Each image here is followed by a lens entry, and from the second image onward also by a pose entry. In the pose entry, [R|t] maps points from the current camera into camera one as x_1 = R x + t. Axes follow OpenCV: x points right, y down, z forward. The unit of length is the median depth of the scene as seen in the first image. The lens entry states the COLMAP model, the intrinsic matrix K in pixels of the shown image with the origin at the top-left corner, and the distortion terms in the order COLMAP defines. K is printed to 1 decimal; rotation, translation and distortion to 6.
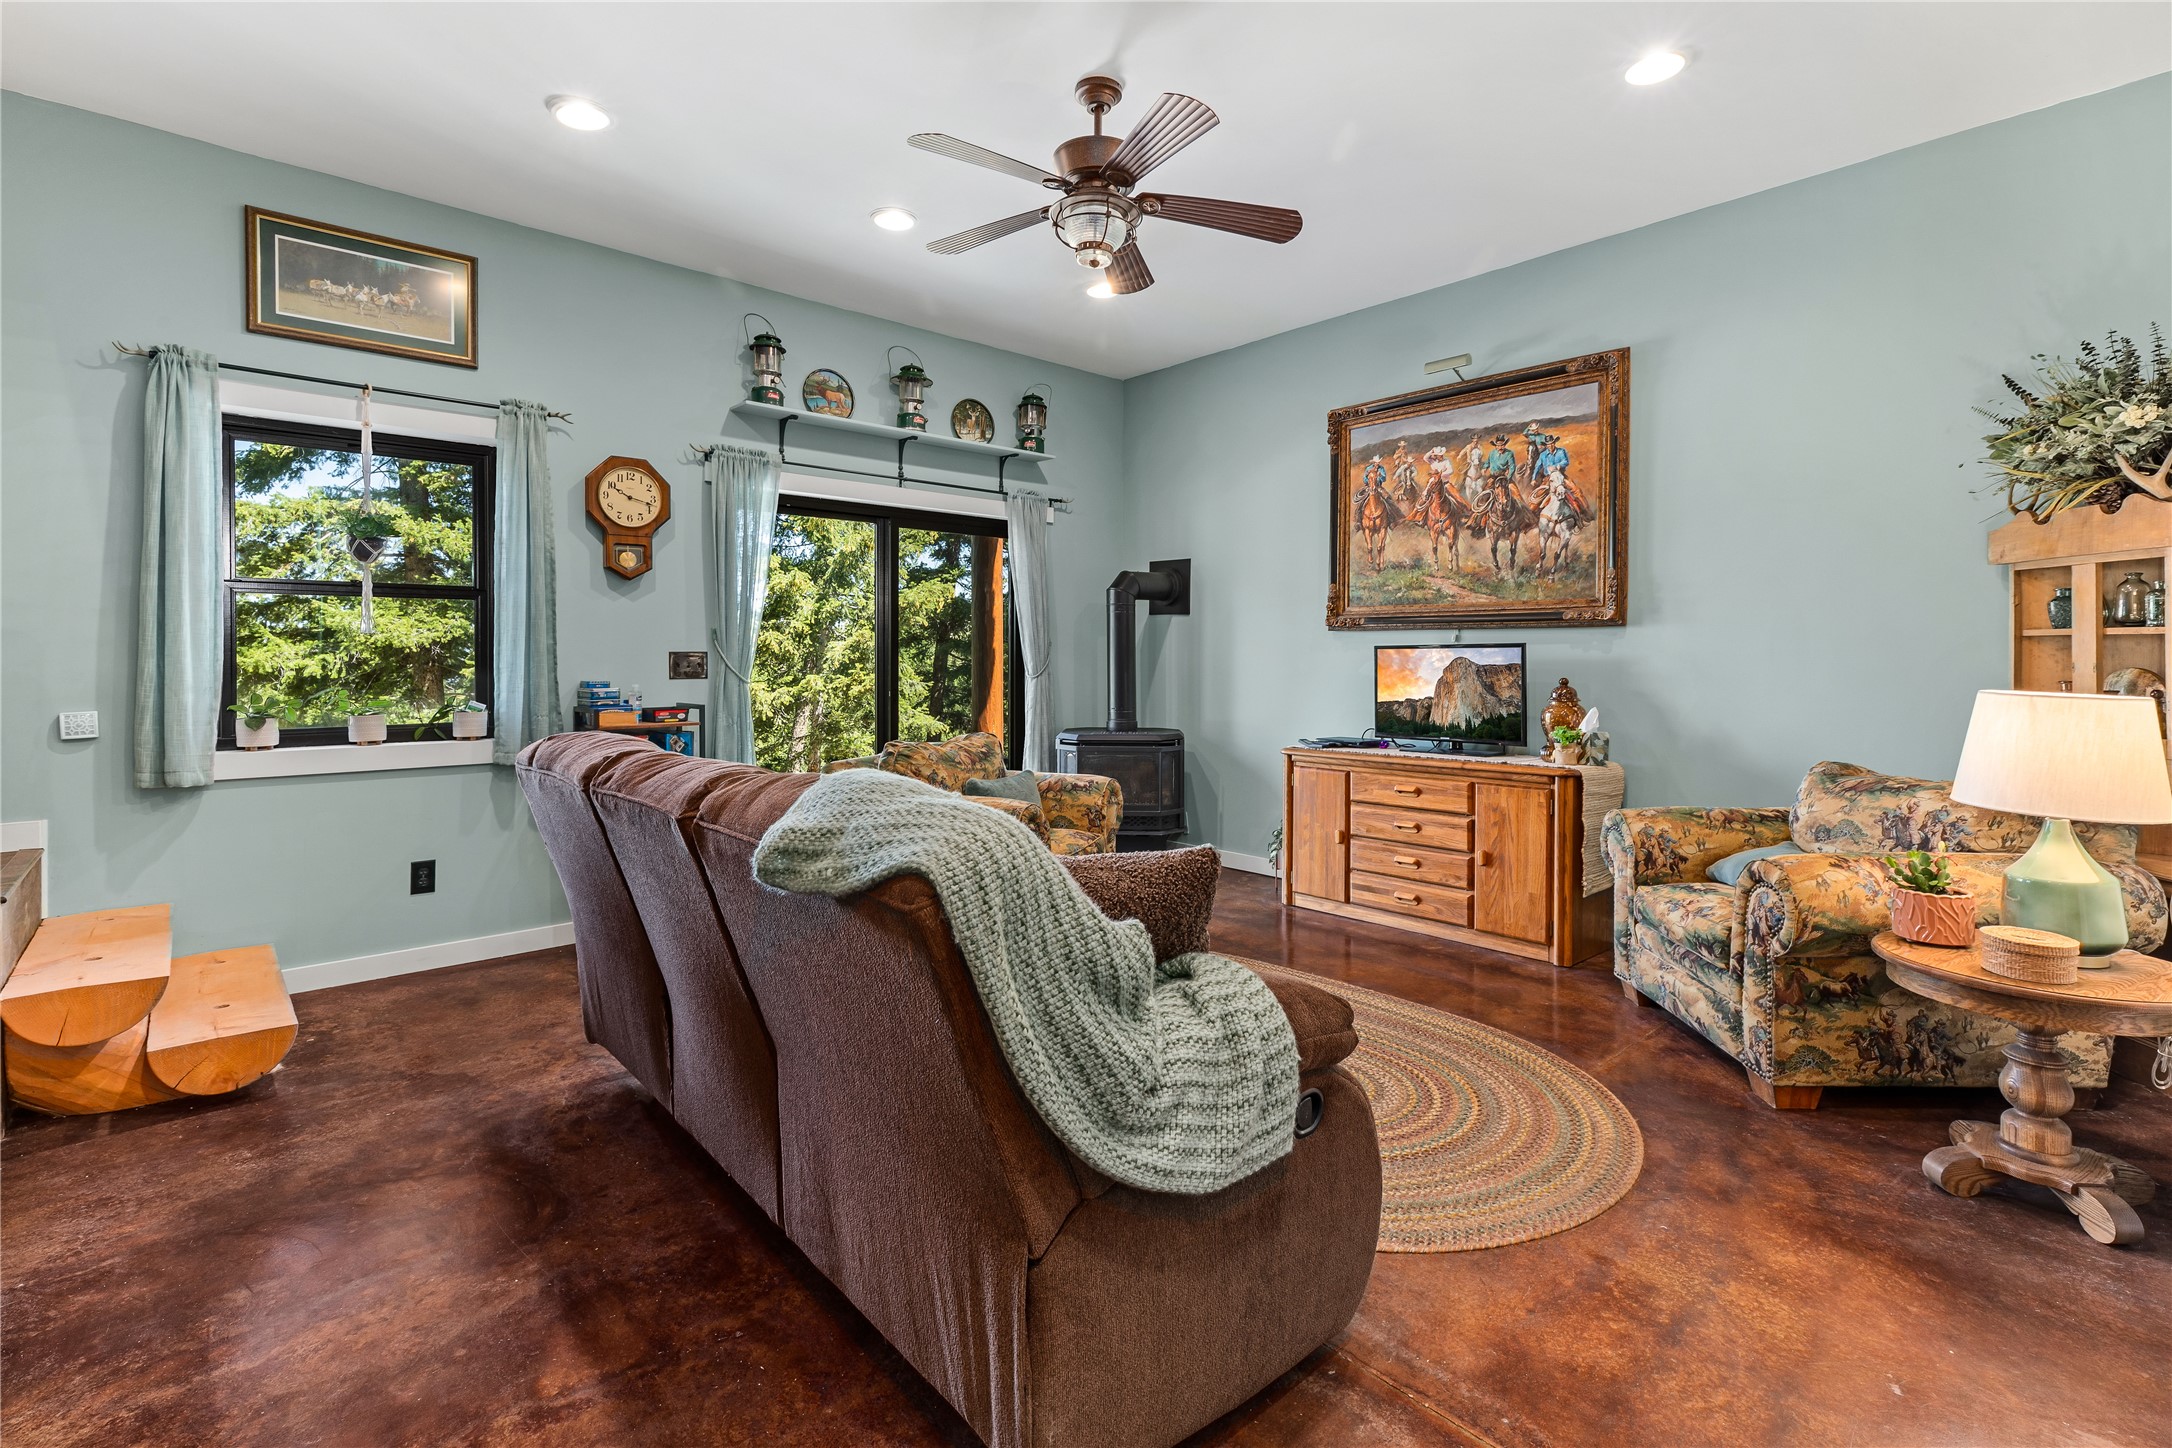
lens RADIAL K [[988.6, 0, 1119.8], [0, 988.6, 672.6], [0, 0, 1]] dist [0.007917, -0.000637]
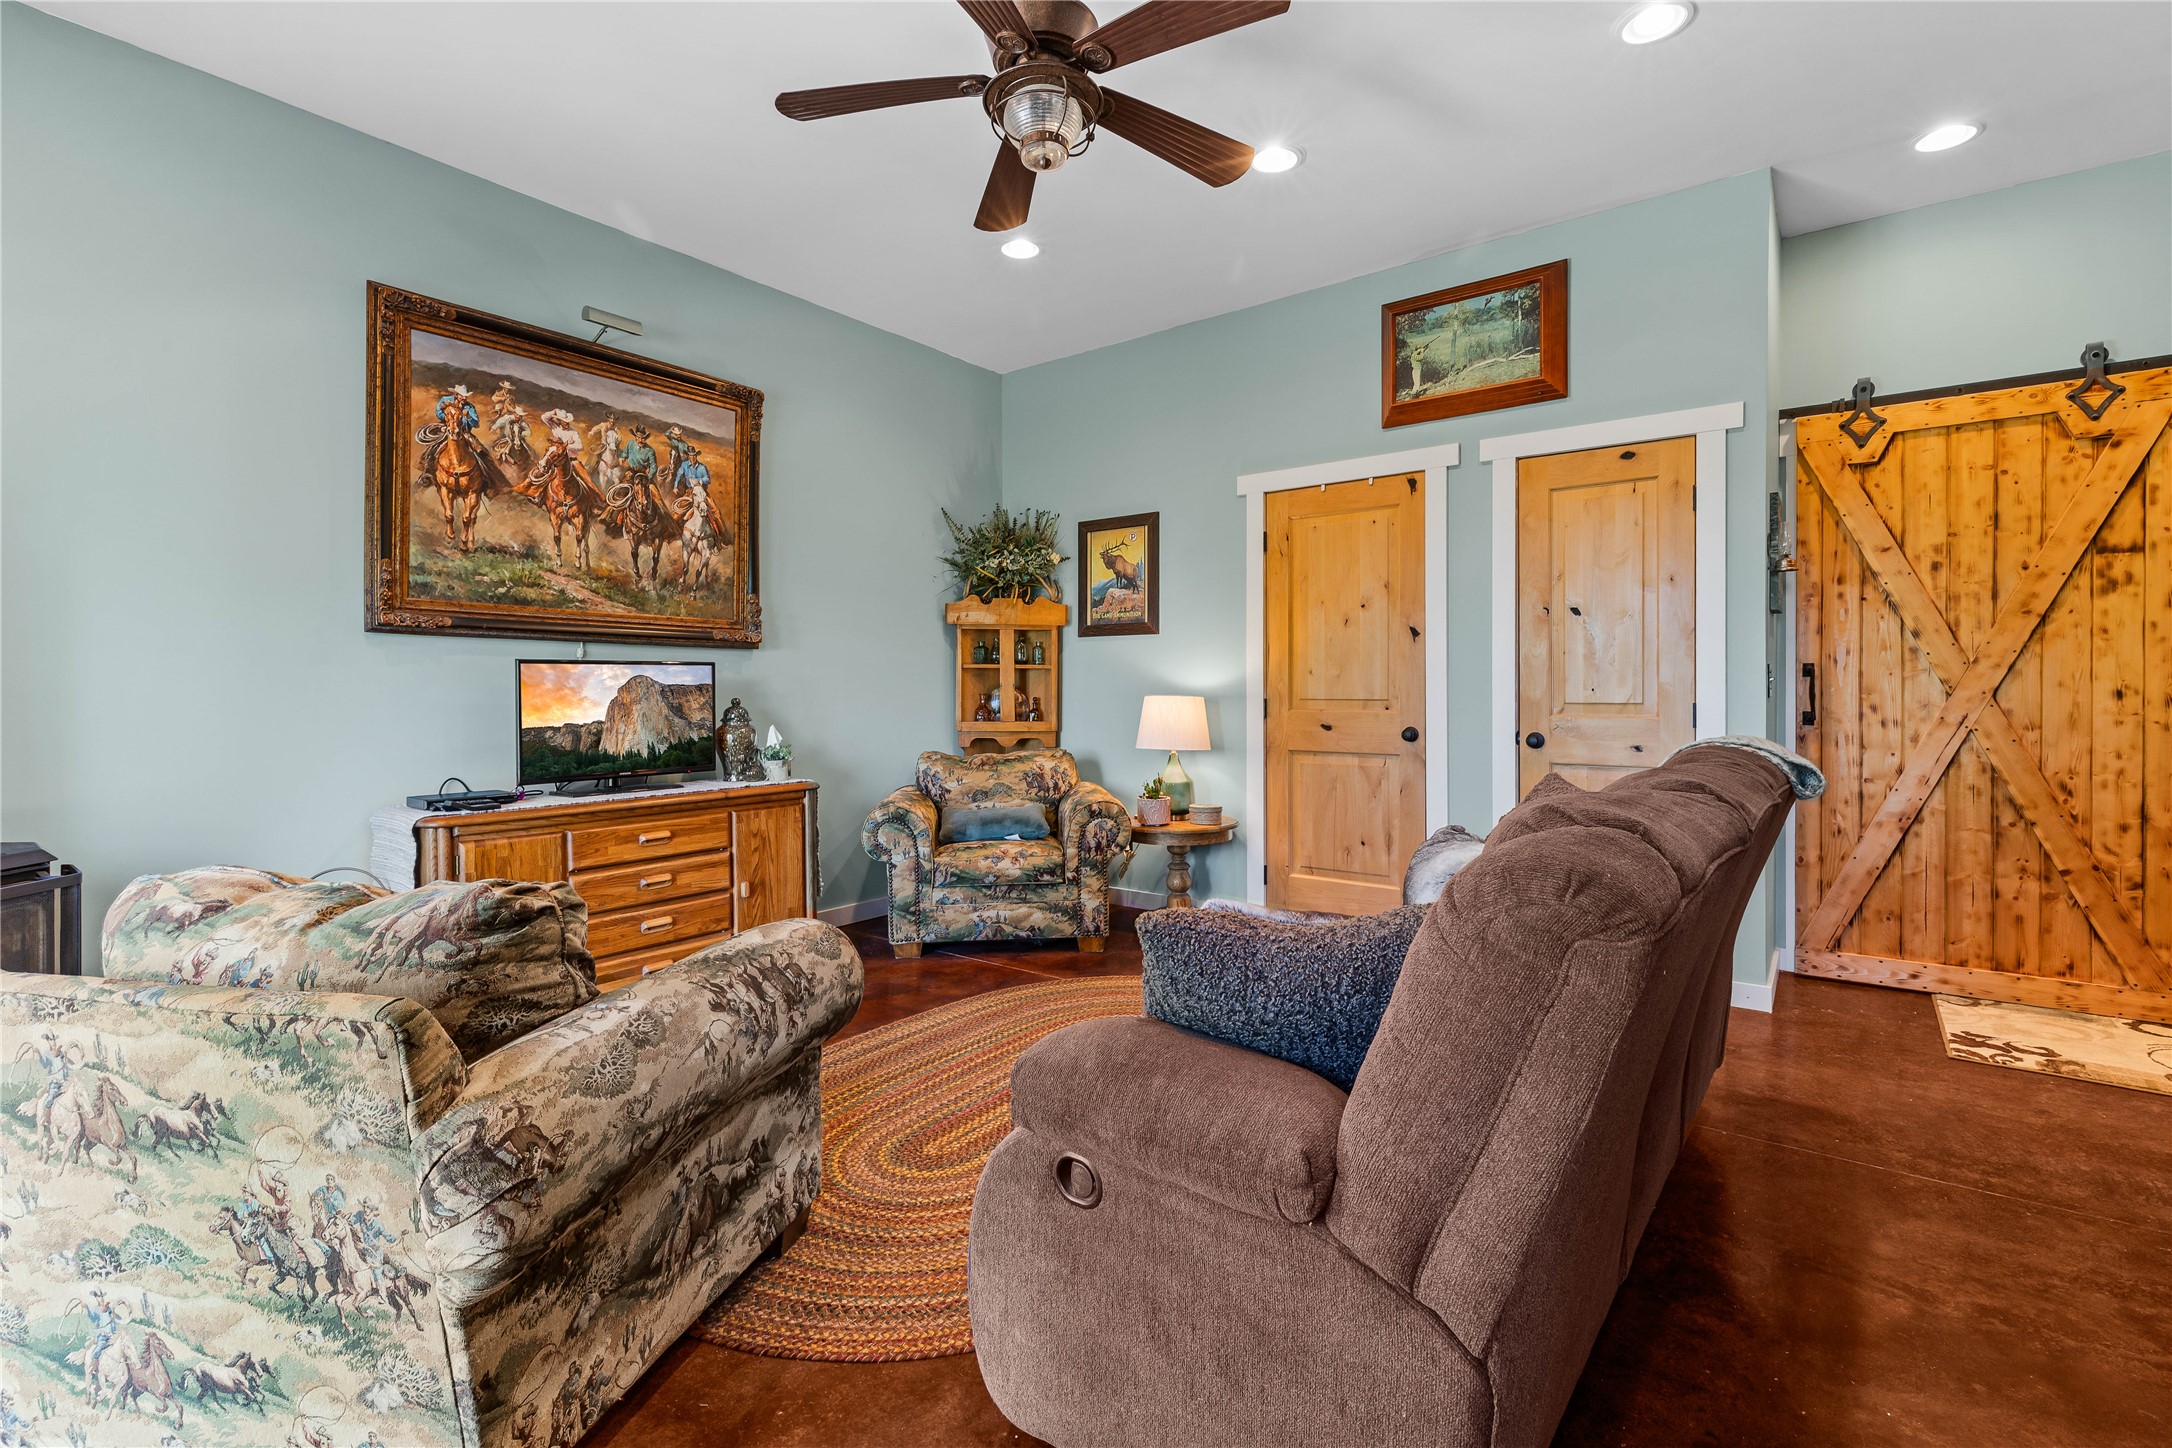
lens RADIAL K [[964.1, 0, 1093.7], [0, 964.1, 706.8], [0, 0, 1]] dist [-0.004609, -0.000078]
pose [[-0.167632, -0.014718, 0.985740, -0.539418], [0.019565, 0.999642, 0.018253, 0.003275], [-0.985655, 0.022346, -0.167284, 0.755642]]
